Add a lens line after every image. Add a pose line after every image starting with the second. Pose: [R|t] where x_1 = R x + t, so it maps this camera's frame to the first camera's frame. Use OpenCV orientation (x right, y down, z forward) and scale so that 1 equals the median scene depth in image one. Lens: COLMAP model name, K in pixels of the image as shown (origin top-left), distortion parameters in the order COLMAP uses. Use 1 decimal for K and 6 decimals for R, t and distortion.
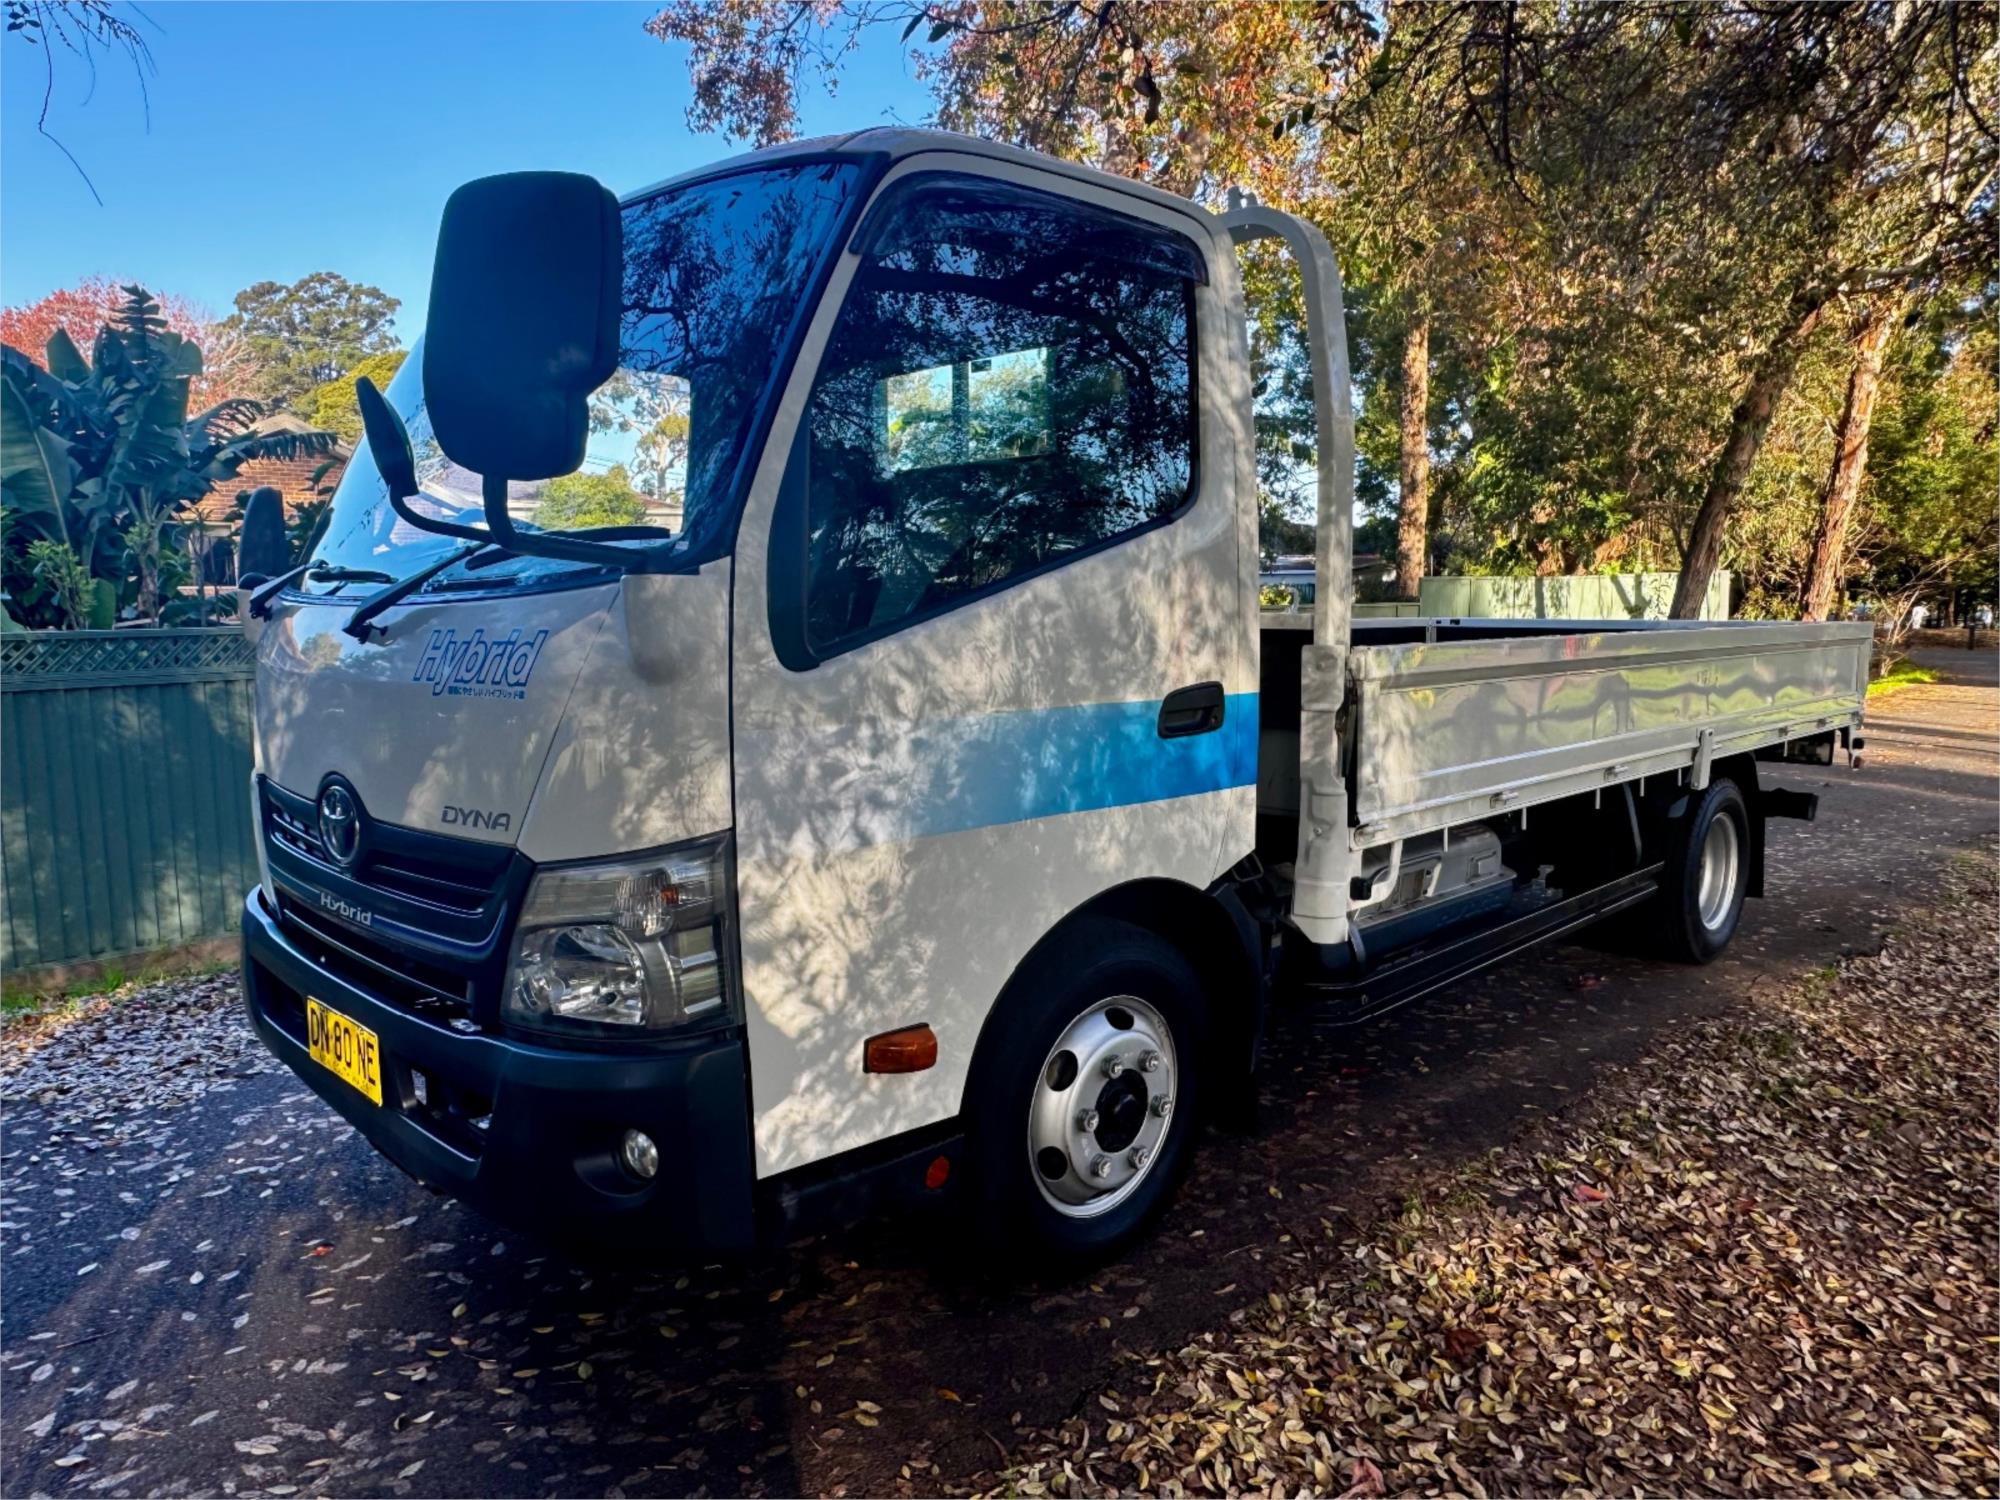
lens RADIAL K [[1411.2, 0, 999.2], [0, 1411.2, 767.2], [0, 0, 1]] dist [0.028013, -0.025867]
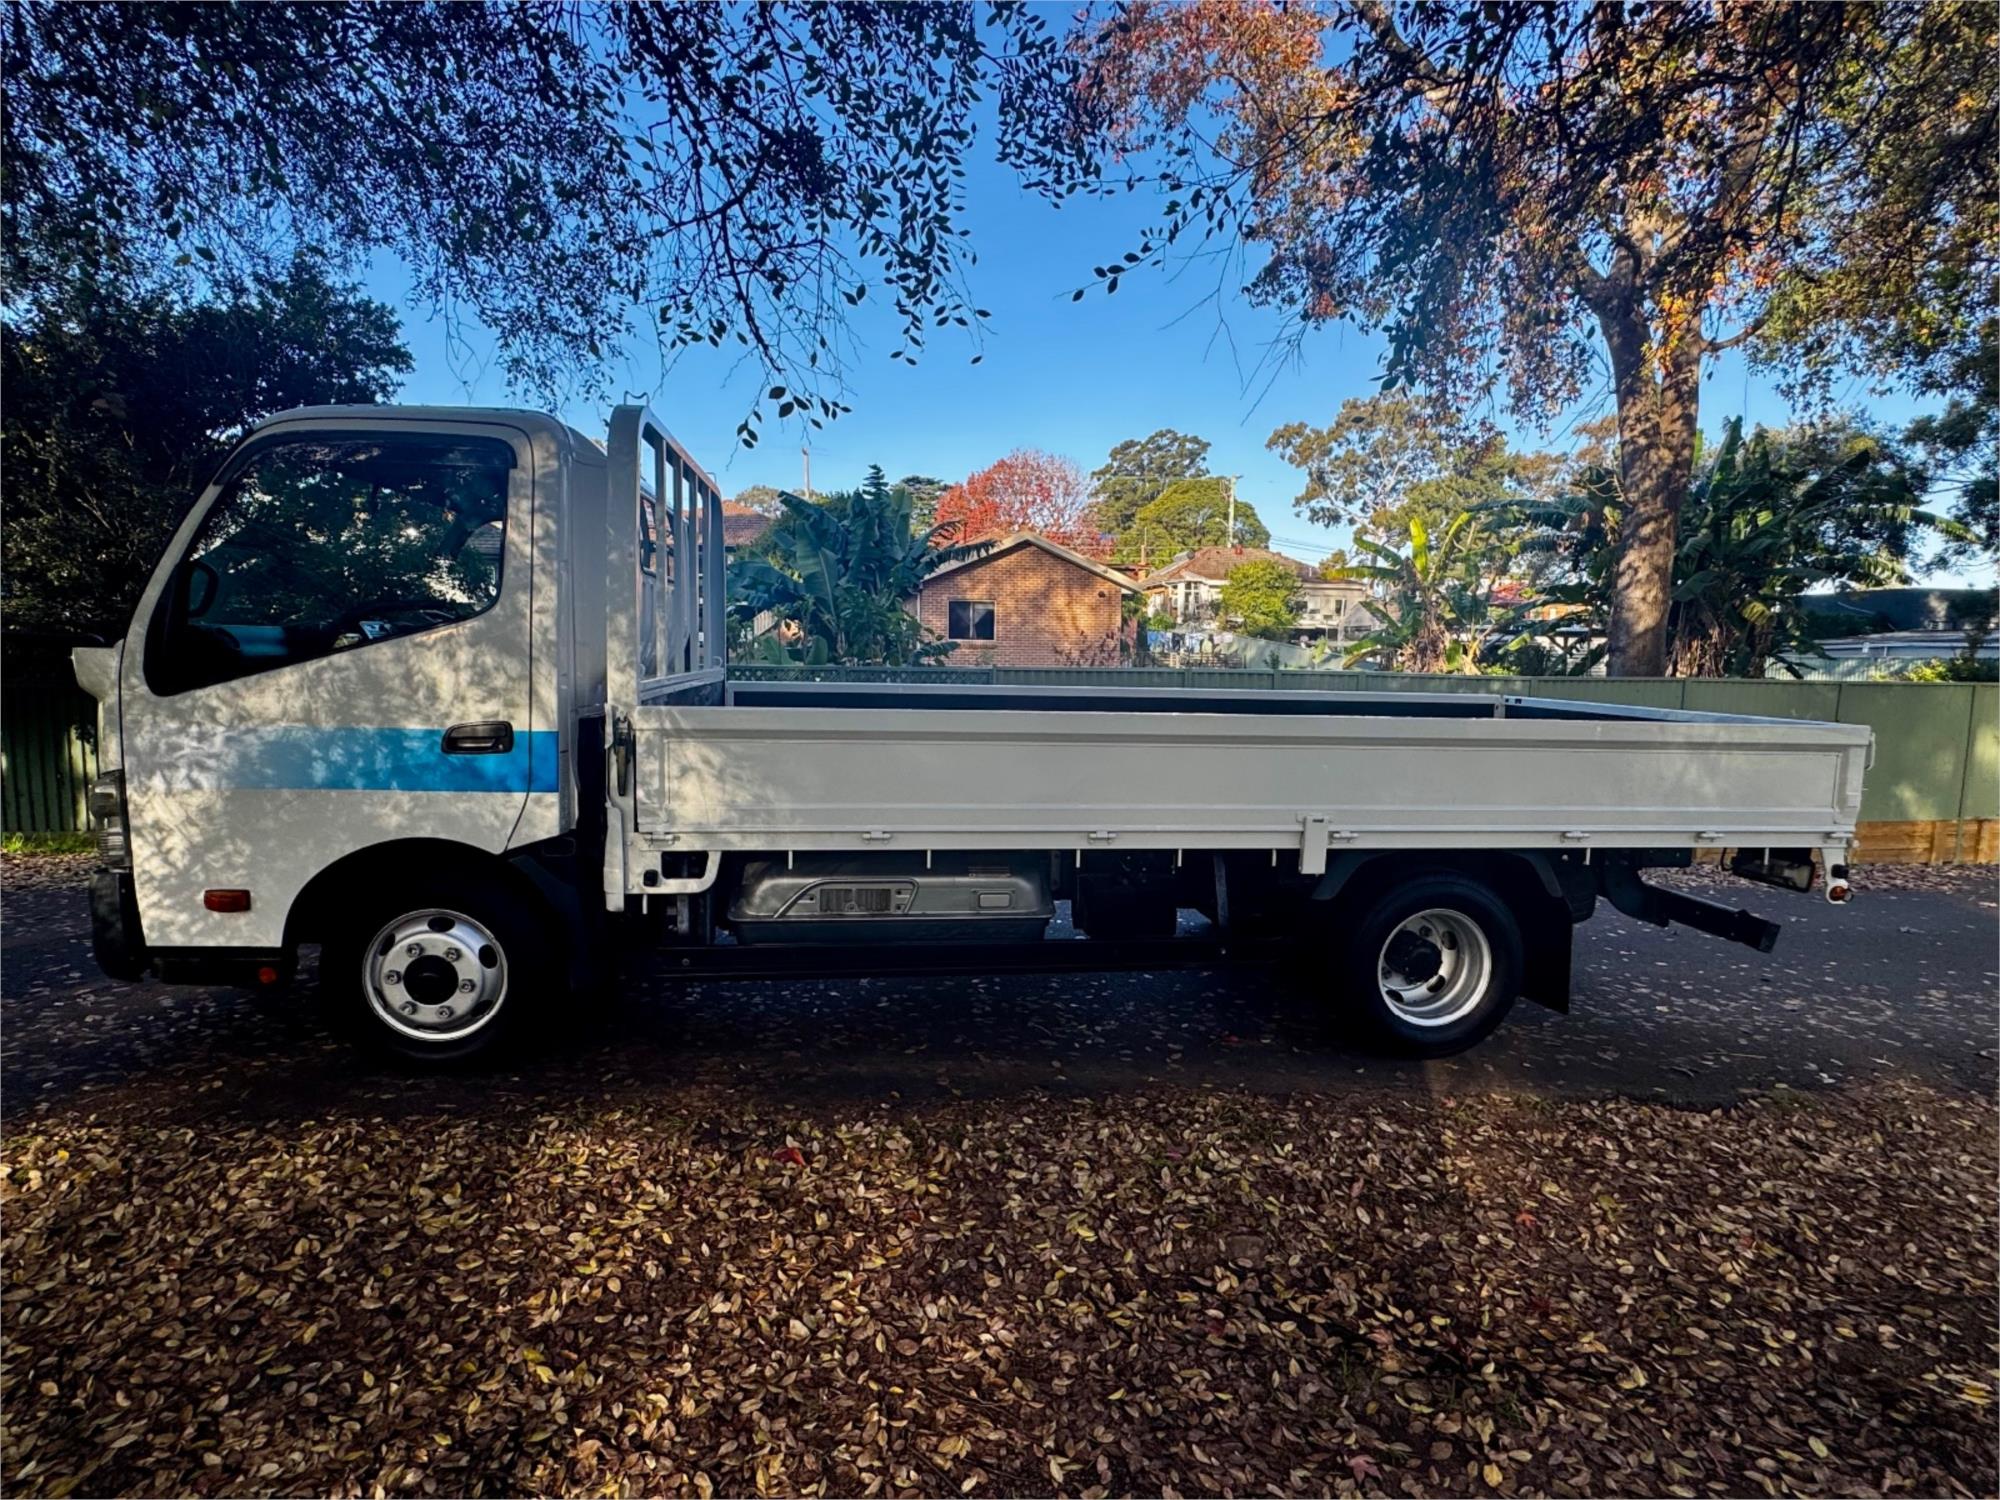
lens RADIAL K [[1081.2, 0, 999.7], [0, 1081.2, 744.2], [0, 0, 1]] dist [0.000375, -0.000270]
pose [[0.771809, 0.078734, -0.630961, 1.396132], [-0.099352, 0.995049, 0.002636, -0.097469], [0.628045, 0.060653, 0.775810, 0.443139]]
